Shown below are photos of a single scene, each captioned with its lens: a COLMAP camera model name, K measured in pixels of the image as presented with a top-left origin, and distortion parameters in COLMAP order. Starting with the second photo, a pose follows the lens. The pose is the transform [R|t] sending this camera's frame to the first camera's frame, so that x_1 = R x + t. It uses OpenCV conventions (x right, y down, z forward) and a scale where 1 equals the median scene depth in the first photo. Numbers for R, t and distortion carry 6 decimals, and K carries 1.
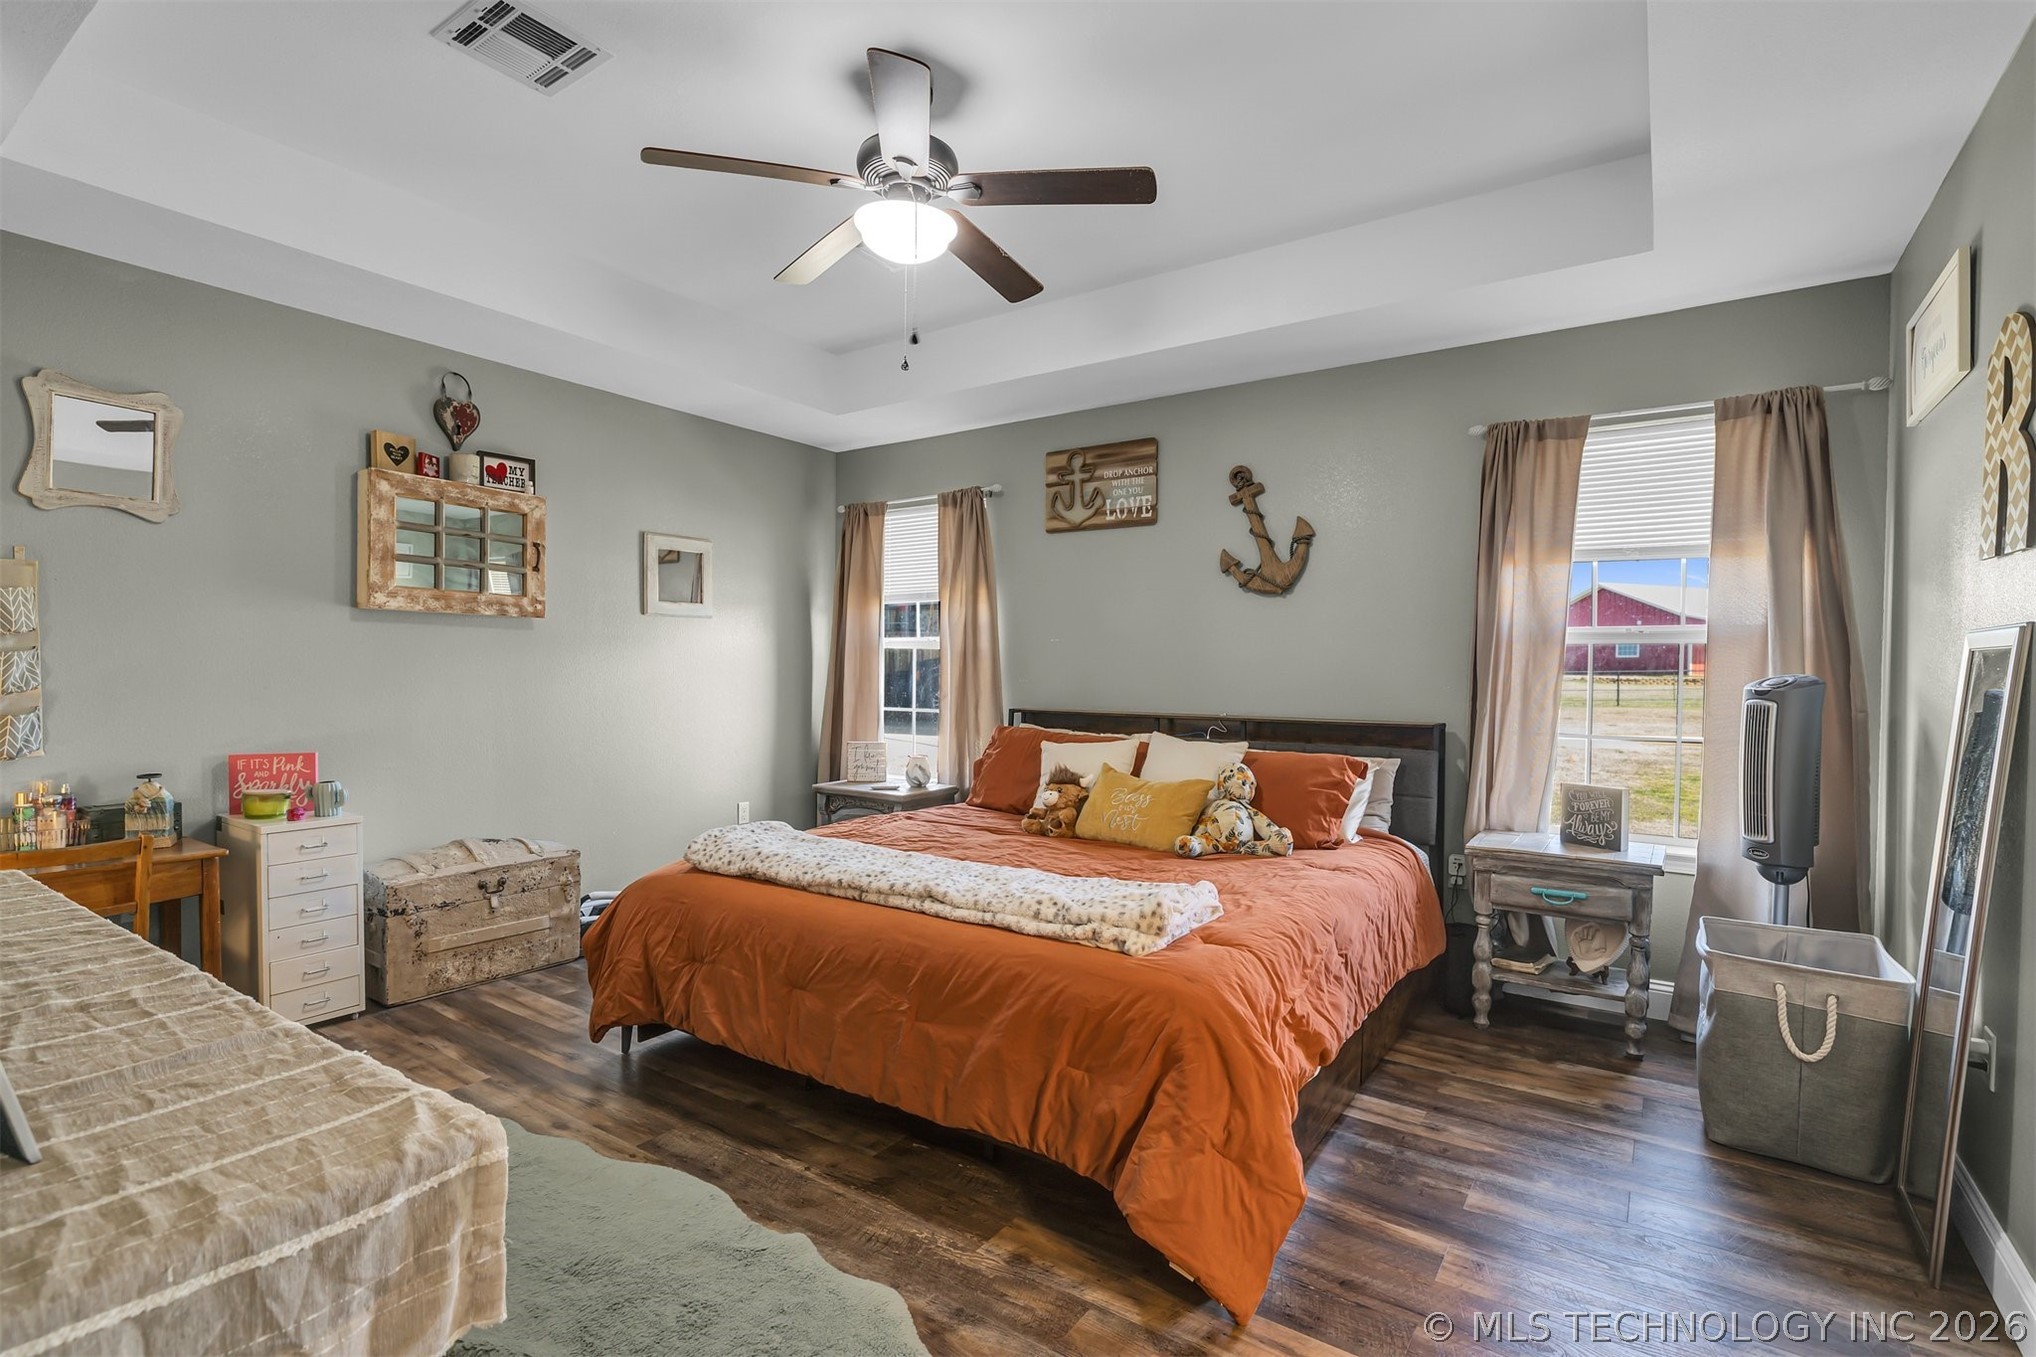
lens RADIAL K [[959.6, 0, 1005.7], [0, 959.6, 676.5], [0, 0, 1]] dist [-0.001397, -0.001129]
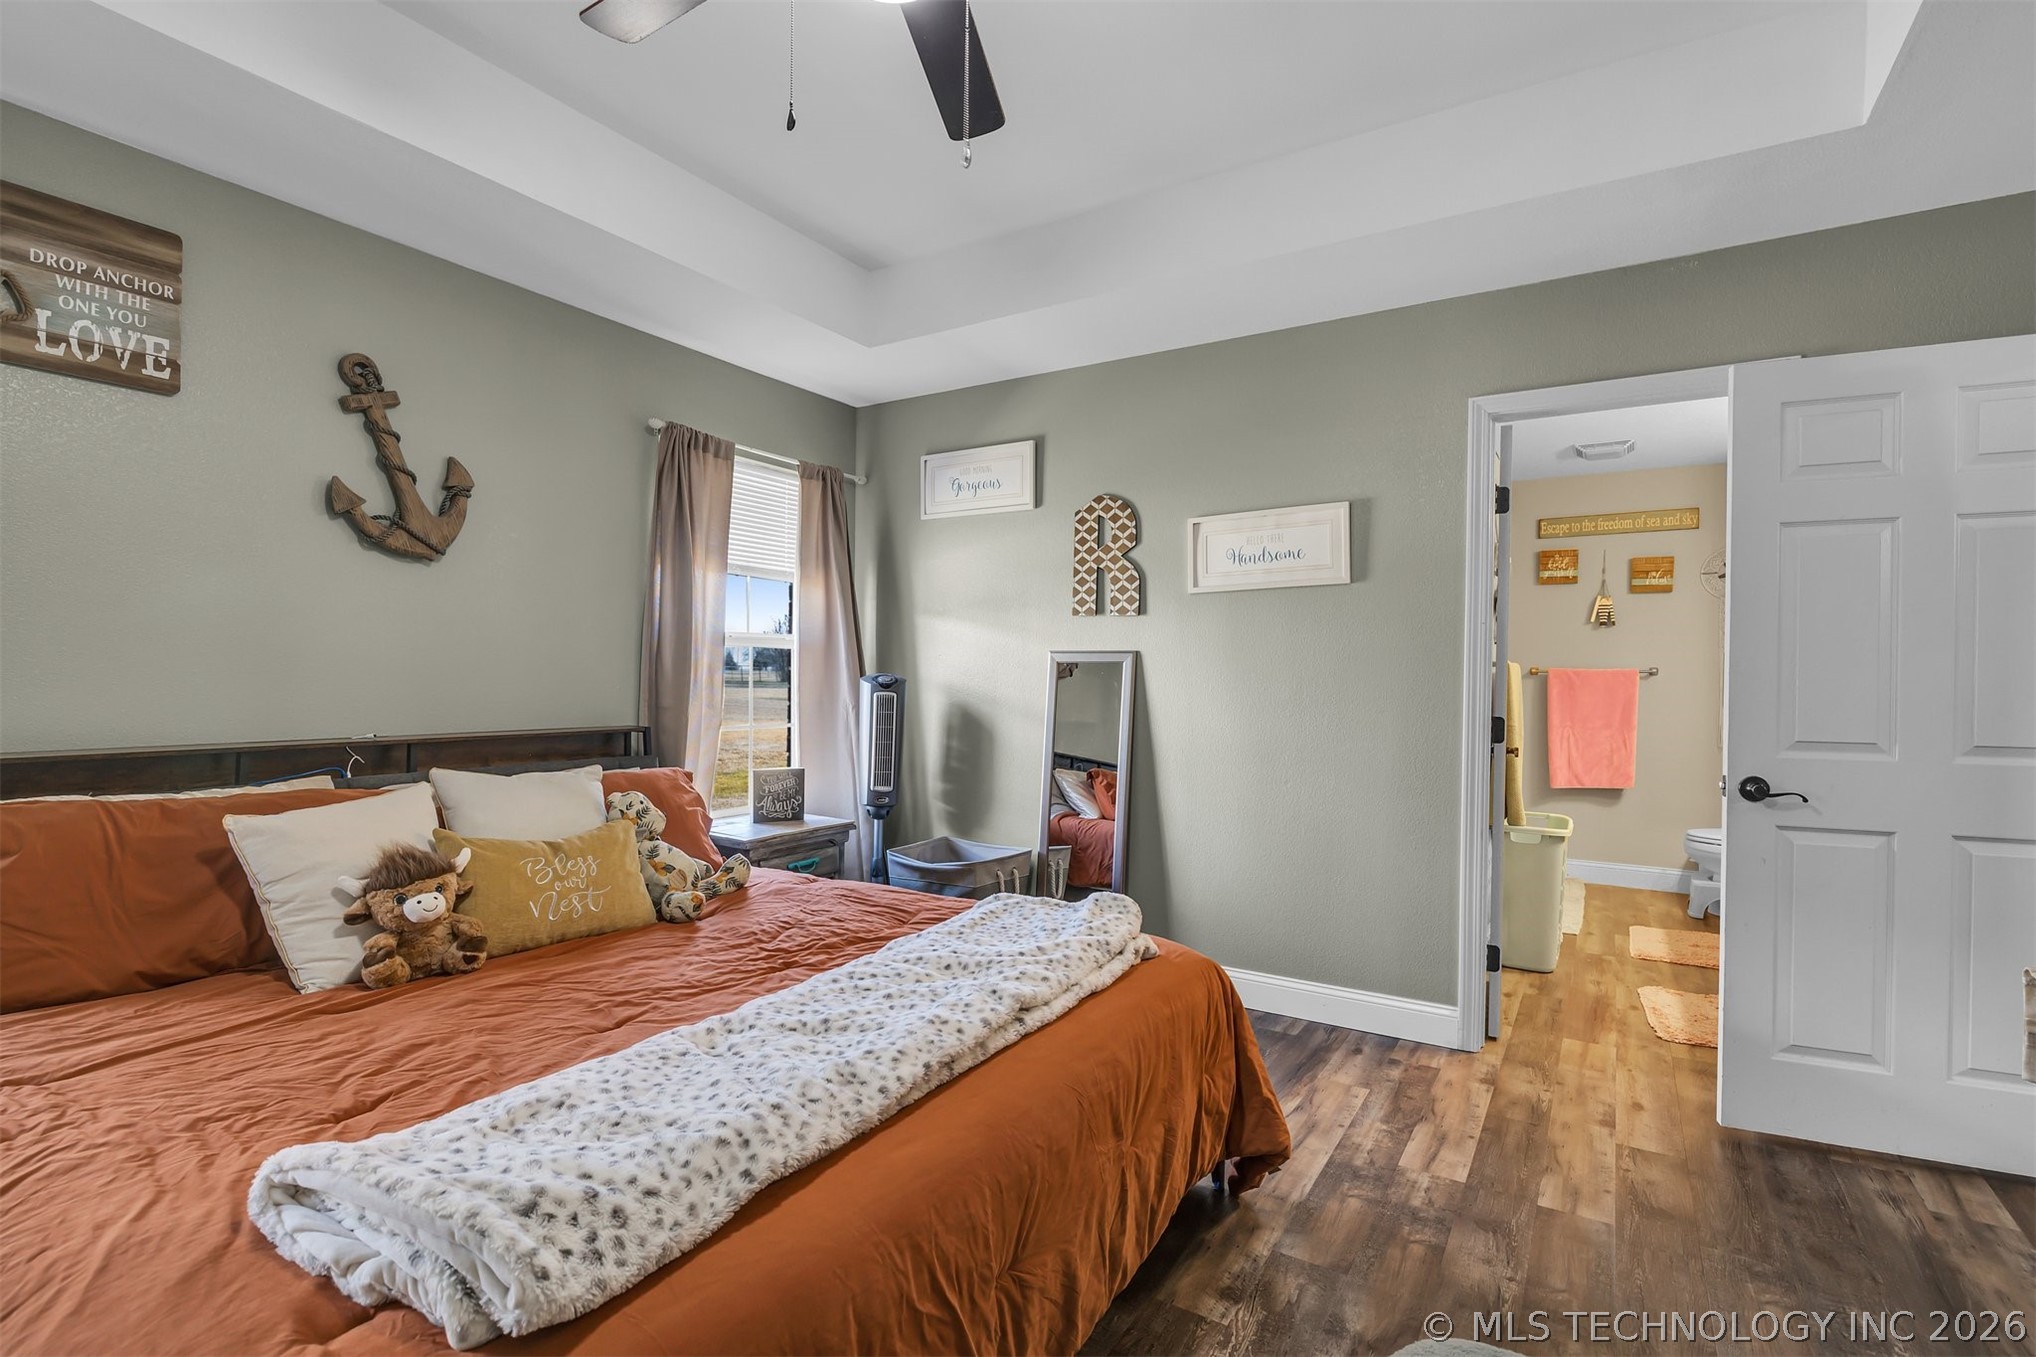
lens RADIAL K [[959.6, 0, 1009.7], [0, 959.6, 680.4], [0, 0, 1]] dist [-0.001397, -0.001129]
pose [[-0.046146, -0.014209, 0.998834, -0.469864], [-0.004926, 0.999890, 0.013997, -0.009969], [-0.998923, -0.004274, -0.046211, 0.641754]]
